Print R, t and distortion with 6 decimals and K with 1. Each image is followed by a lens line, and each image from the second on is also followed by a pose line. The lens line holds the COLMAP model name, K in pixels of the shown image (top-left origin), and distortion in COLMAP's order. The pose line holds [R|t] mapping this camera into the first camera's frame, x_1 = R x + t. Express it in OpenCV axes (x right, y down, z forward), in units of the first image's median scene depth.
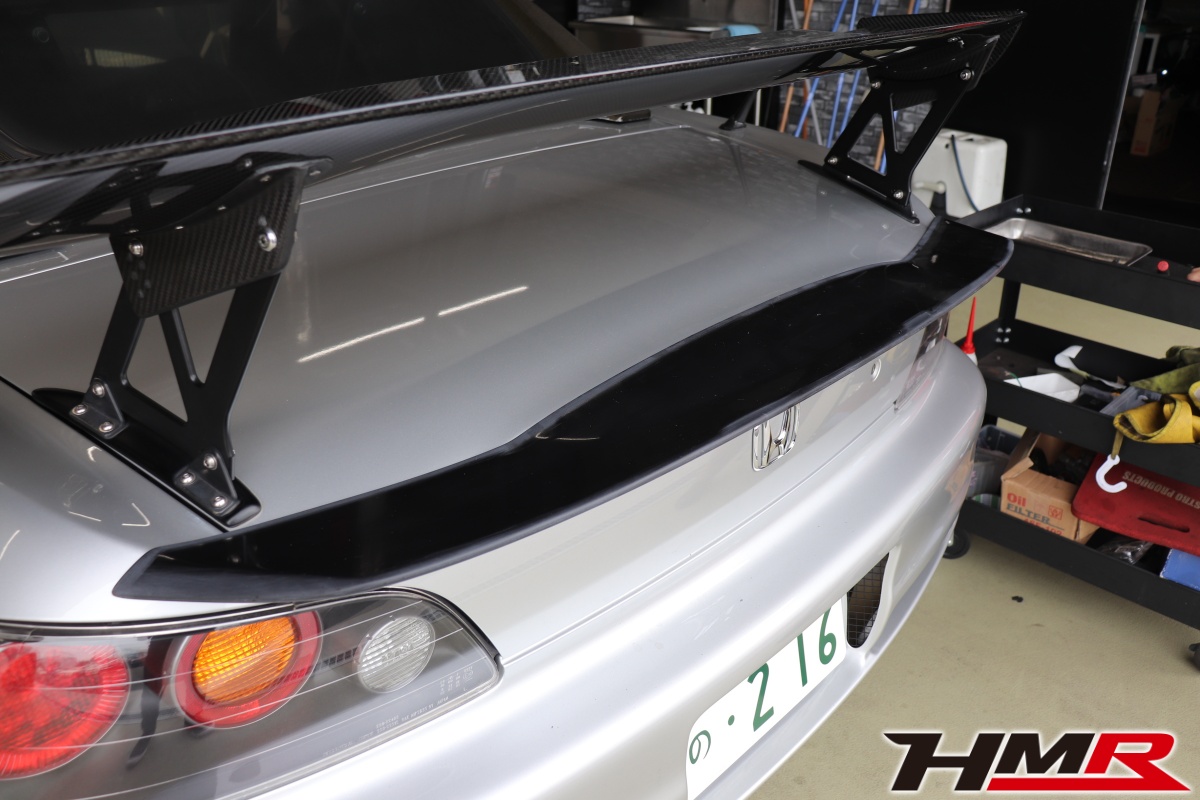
lens RADIAL K [[1014.3, 0, 605.8], [0, 1014.3, 374.0], [0, 0, 1]] dist [-0.093167, 0.114990]
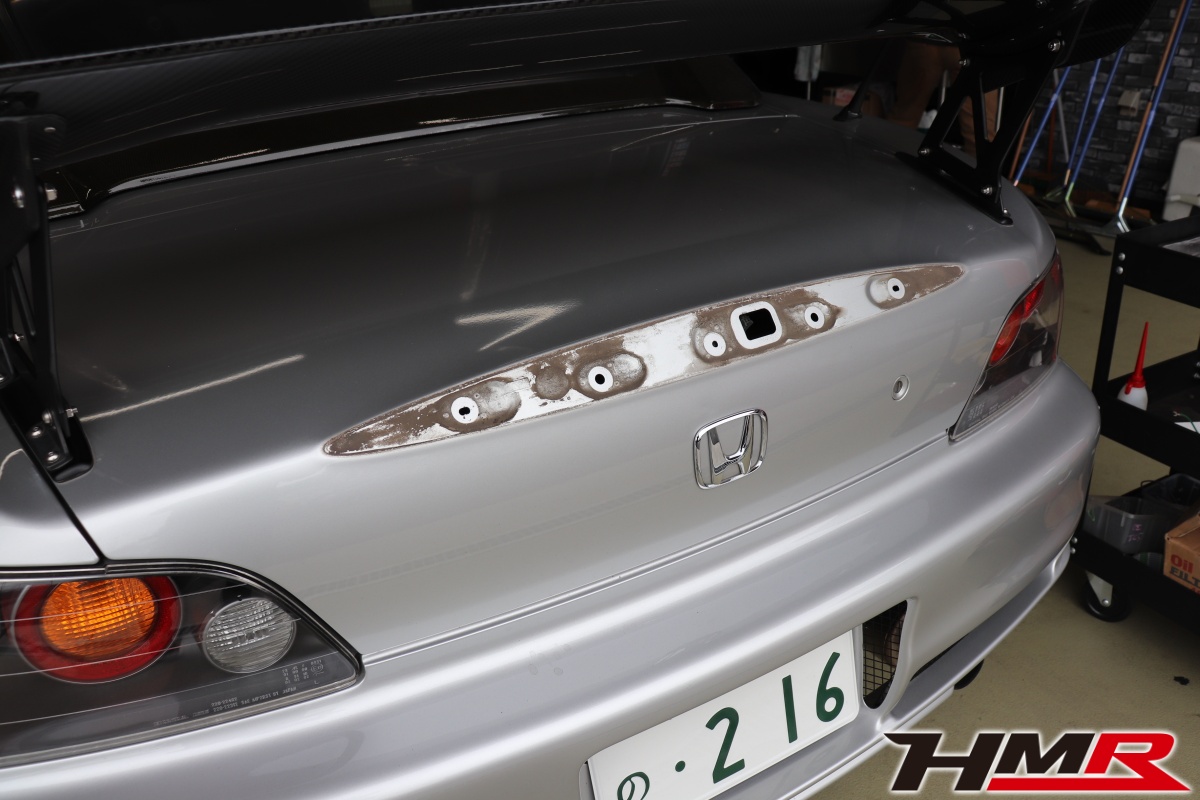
lens RADIAL K [[1019.5, 0, 578.6], [0, 1019.5, 384.7], [0, 0, 1]] dist [-0.185621, 0.220004]
pose [[0.959949, 0.082351, -0.267799, 0.146079], [-0.079372, 0.996603, 0.021952, -0.003470], [0.268697, 0.000183, 0.963225, 0.072329]]
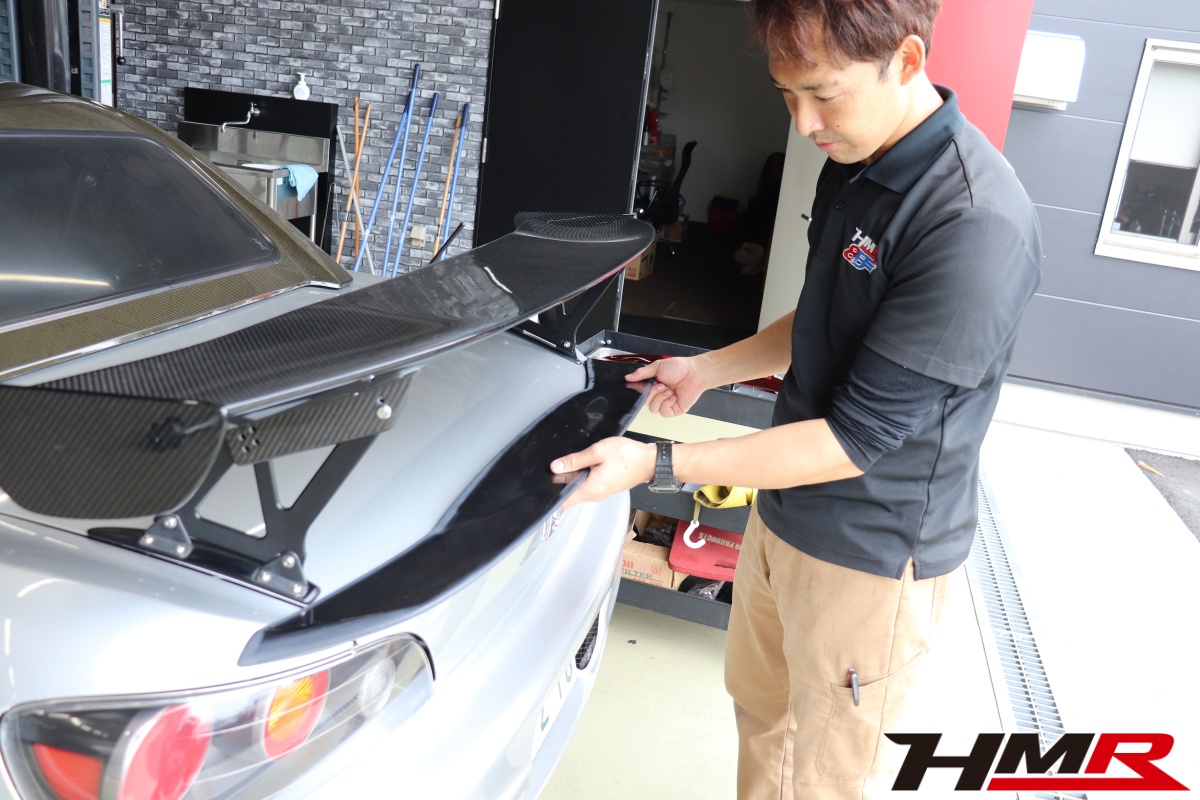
lens RADIAL K [[1026.6, 0, 600.0], [0, 1026.6, 400.0], [0, 0, 1]] dist [-0.006315, -0.000337]
pose [[0.886761, -0.049561, 0.459563, -0.253004], [0.089466, 0.993837, -0.065451, -0.003197], [-0.453487, 0.099154, 0.885730, -0.215301]]
